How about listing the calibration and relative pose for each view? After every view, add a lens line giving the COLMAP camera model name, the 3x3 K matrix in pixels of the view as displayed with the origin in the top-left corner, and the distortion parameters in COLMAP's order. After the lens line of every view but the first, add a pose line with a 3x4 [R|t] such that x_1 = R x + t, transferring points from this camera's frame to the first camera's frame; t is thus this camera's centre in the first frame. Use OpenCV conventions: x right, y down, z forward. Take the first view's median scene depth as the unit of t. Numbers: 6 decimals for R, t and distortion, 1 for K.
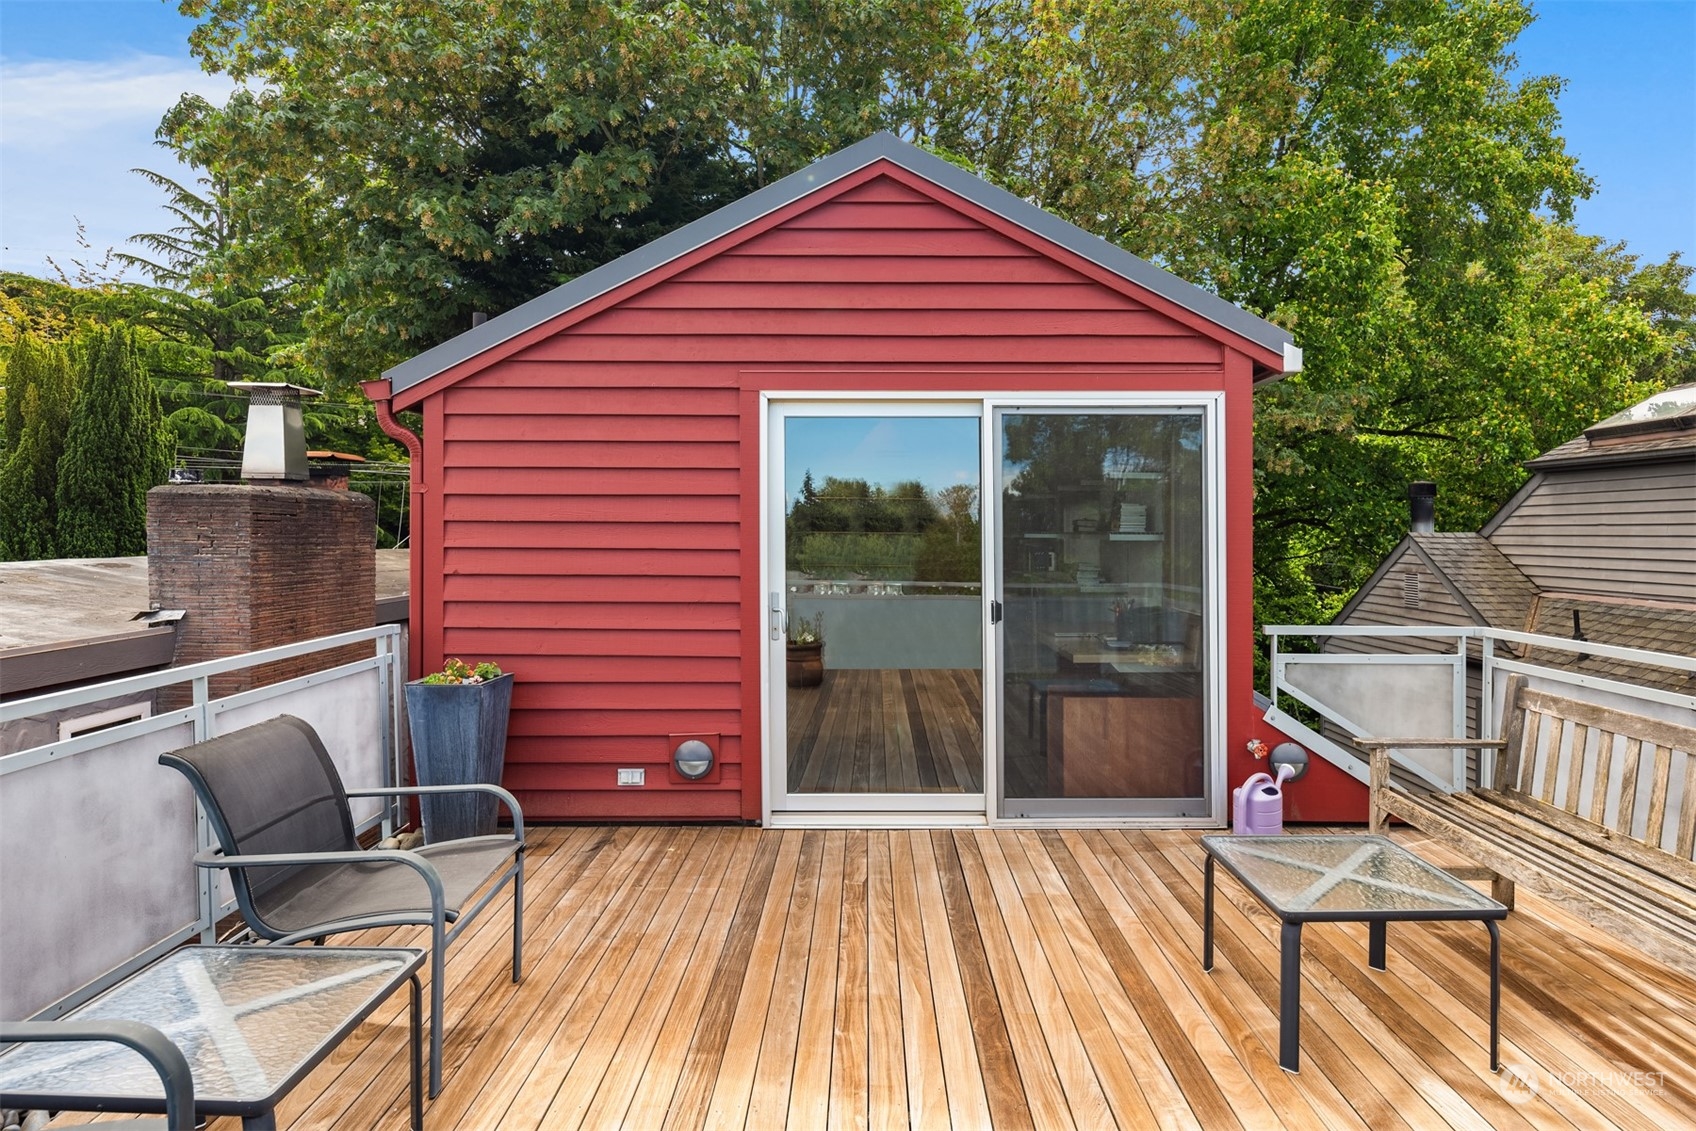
lens RADIAL K [[928.1, 0, 845.9], [0, 928.1, 549.3], [0, 0, 1]] dist [-0.000752, -0.002222]
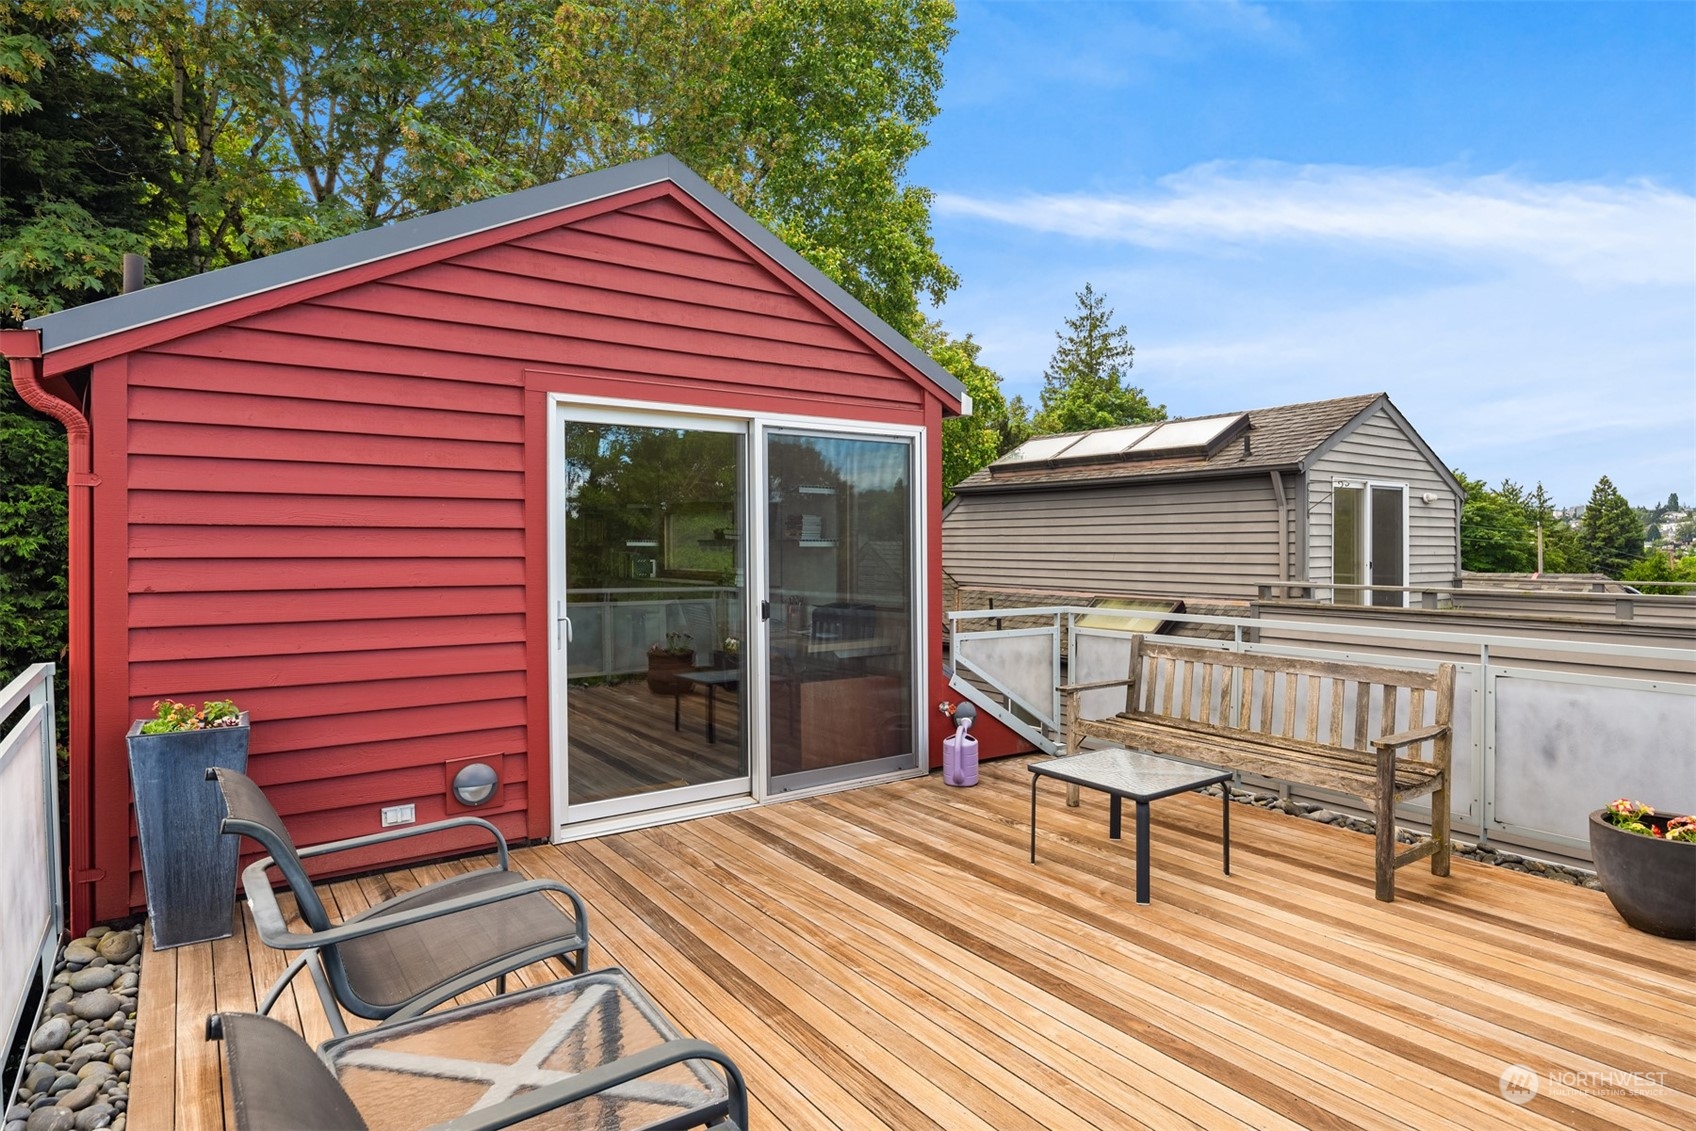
lens RADIAL K [[928.1, 0, 830.3], [0, 928.1, 564.4], [0, 0, 1]] dist [-0.000752, -0.002222]
pose [[0.823580, -0.014886, 0.567005, -0.398057], [0.012098, 0.999889, 0.008678, 0.003535], [-0.567072, -0.000287, 0.823668, 0.038474]]
